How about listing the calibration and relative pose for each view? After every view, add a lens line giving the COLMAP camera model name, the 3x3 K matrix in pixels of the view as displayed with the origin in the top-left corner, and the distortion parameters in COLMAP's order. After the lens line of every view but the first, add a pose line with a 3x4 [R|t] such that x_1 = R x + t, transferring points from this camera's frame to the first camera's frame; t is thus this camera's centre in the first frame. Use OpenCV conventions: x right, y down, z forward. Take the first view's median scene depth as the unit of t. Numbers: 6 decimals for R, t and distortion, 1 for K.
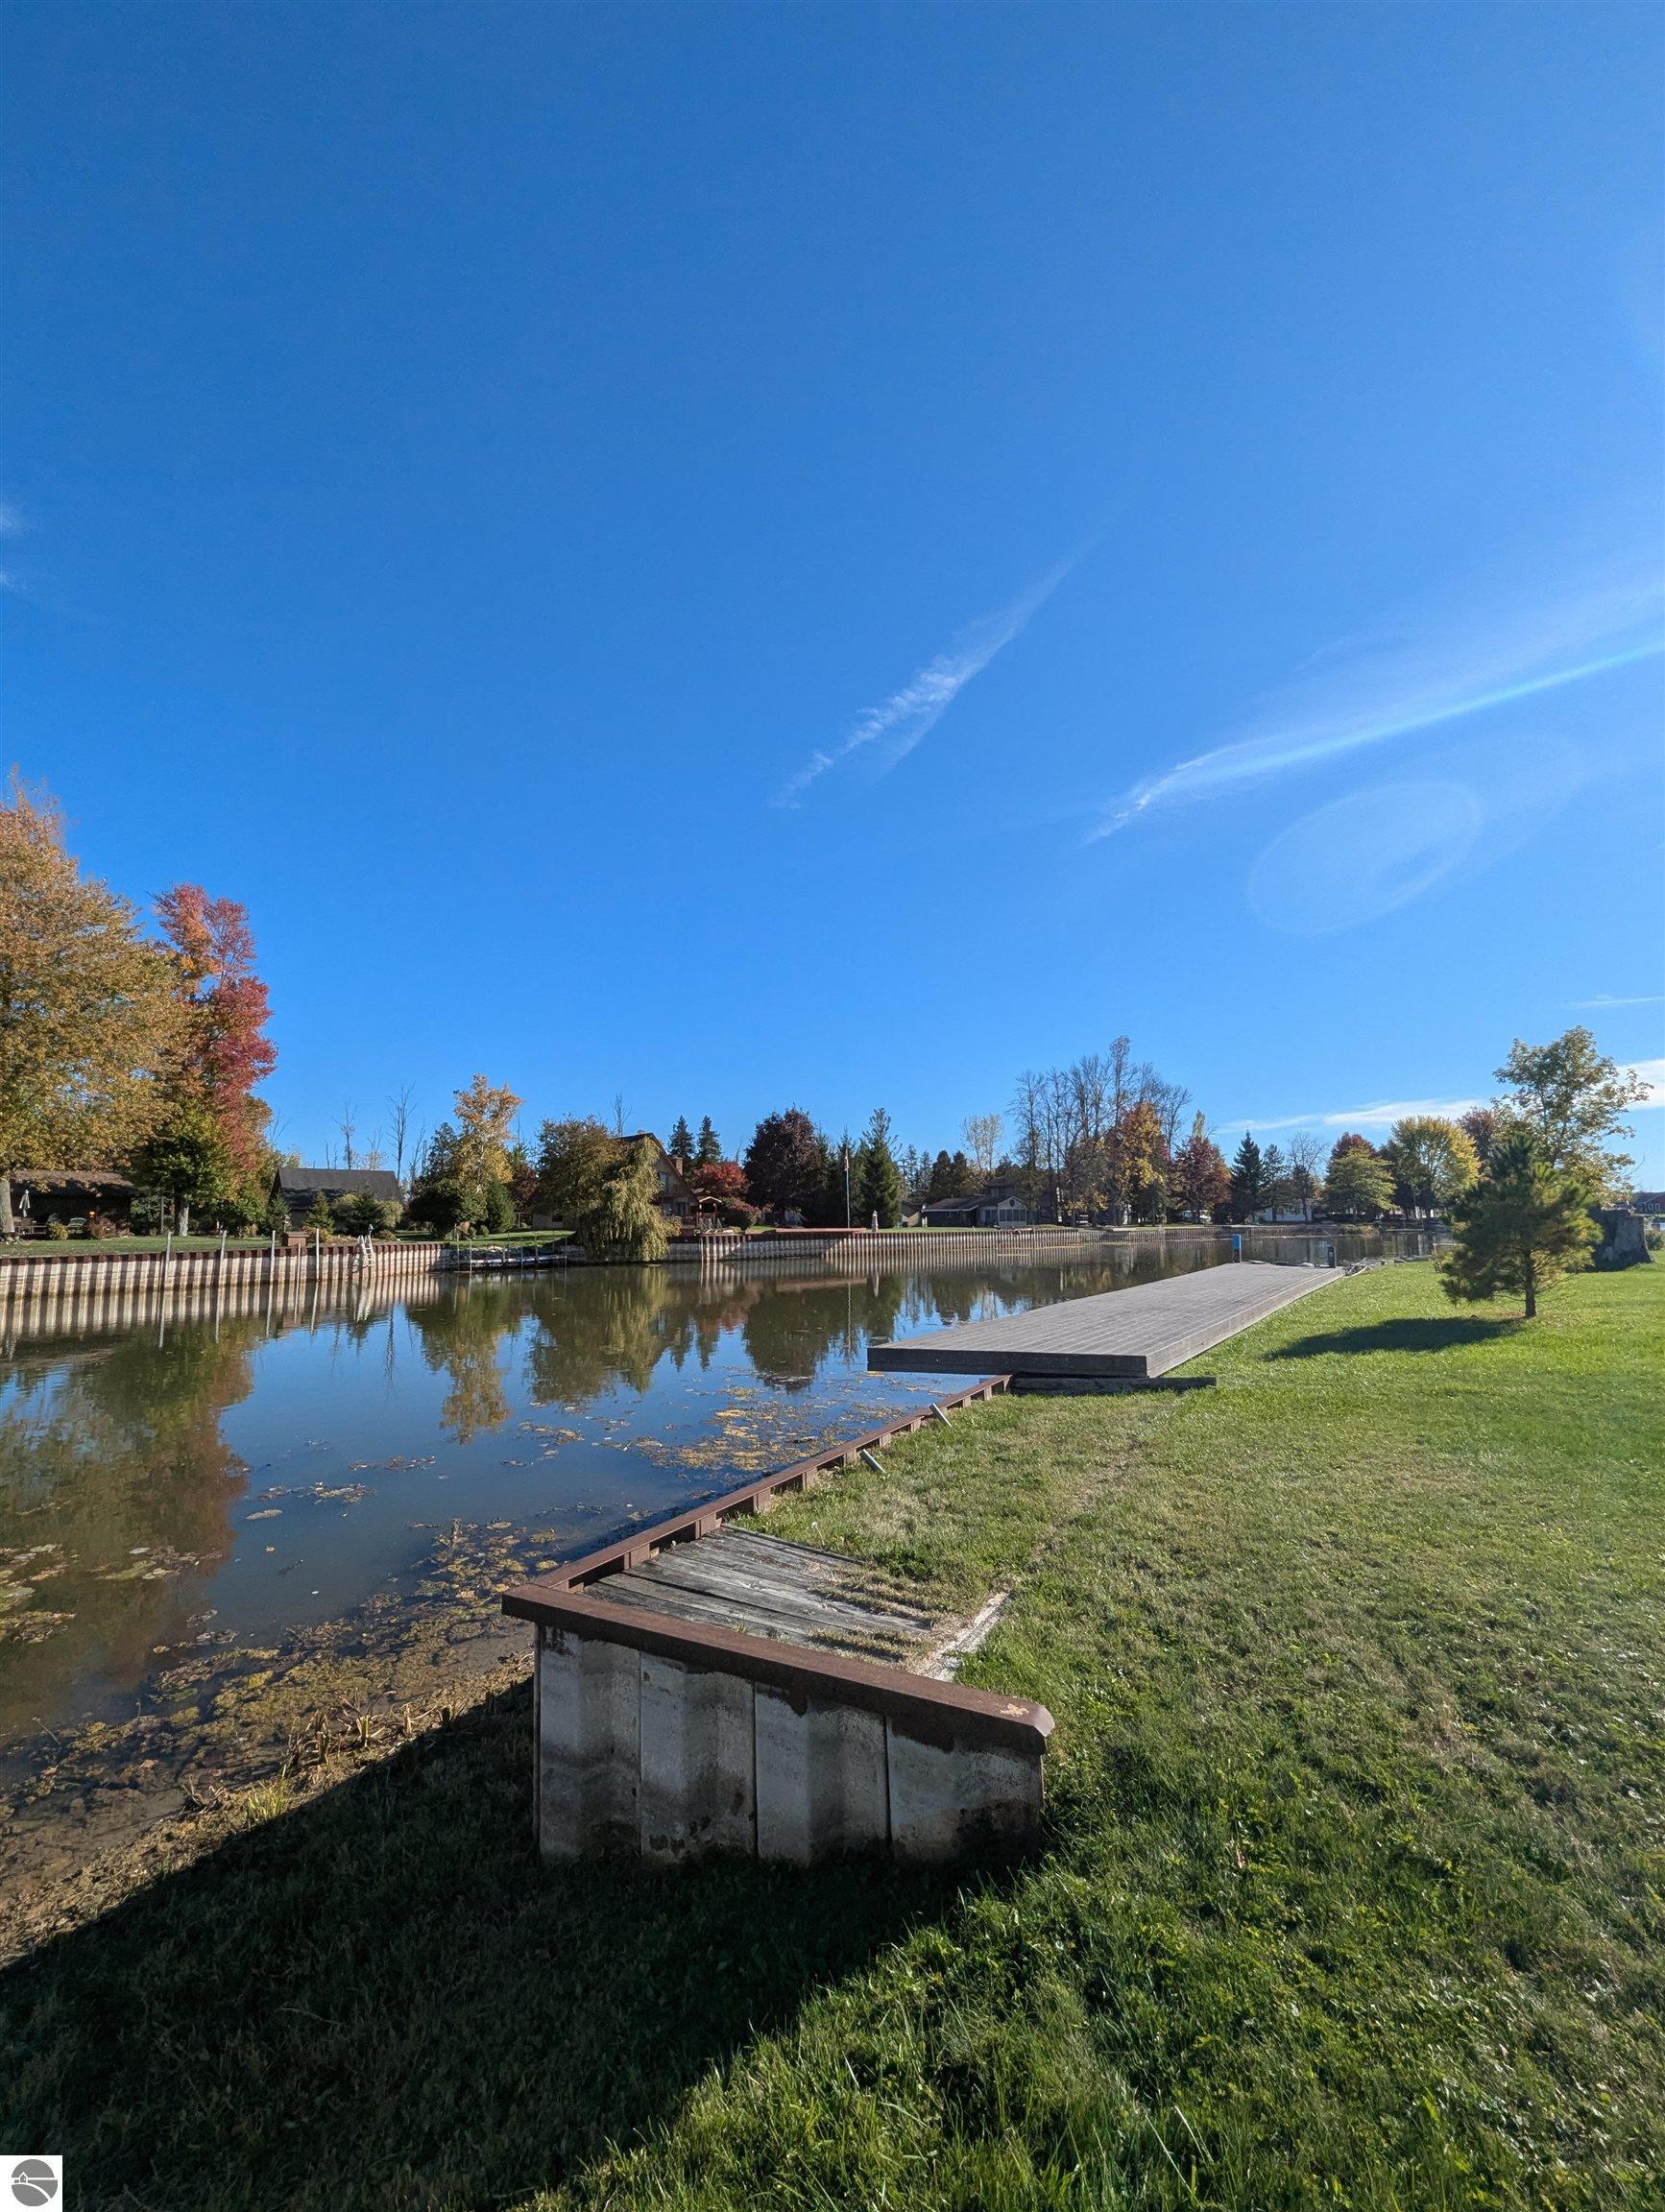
lens RADIAL K [[919.9, 0, 827.8], [0, 919.9, 1106.7], [0, 0, 1]] dist [-0.002619, 0.001462]
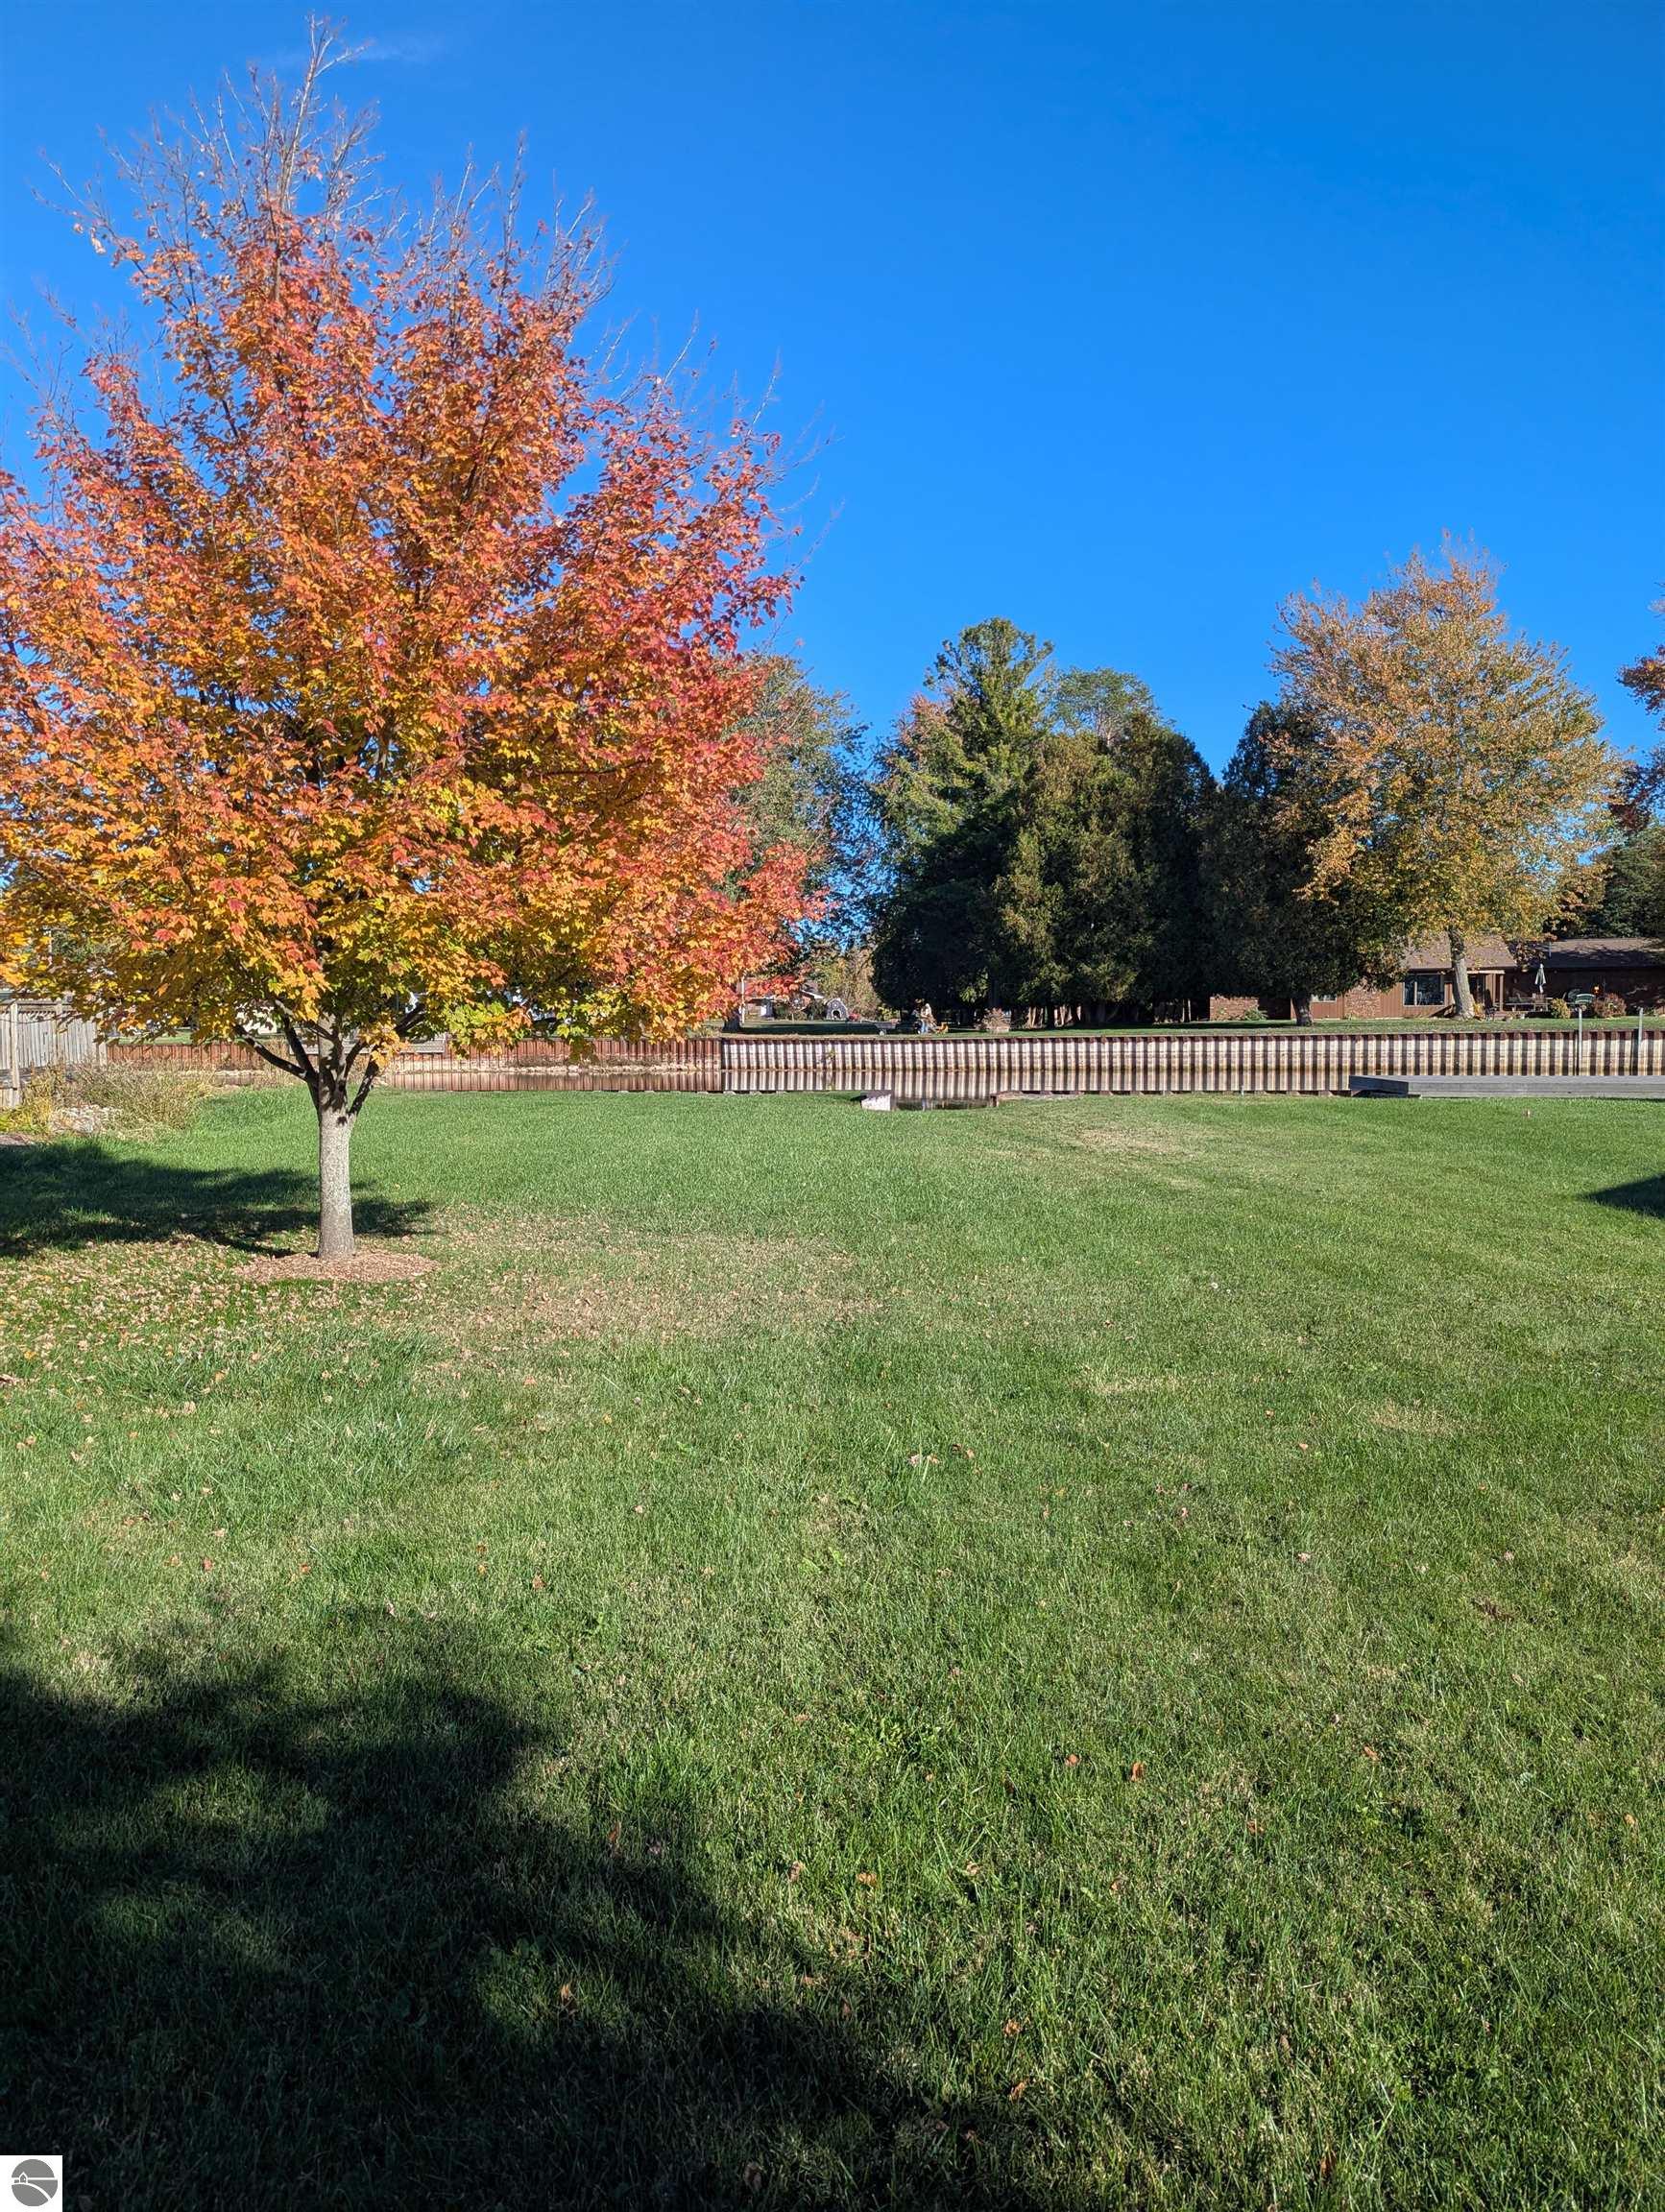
lens RADIAL K [[1535.1, 0, 832.5], [0, 1535.1, 1106.0], [0, 0, 1]] dist [0.118964, -0.183716]
pose [[0.284904, 0.061425, -0.956586, 0.580149], [0.125829, 0.986913, 0.100849, -0.021373], [0.950261, -0.149099, 0.273446, -0.163648]]
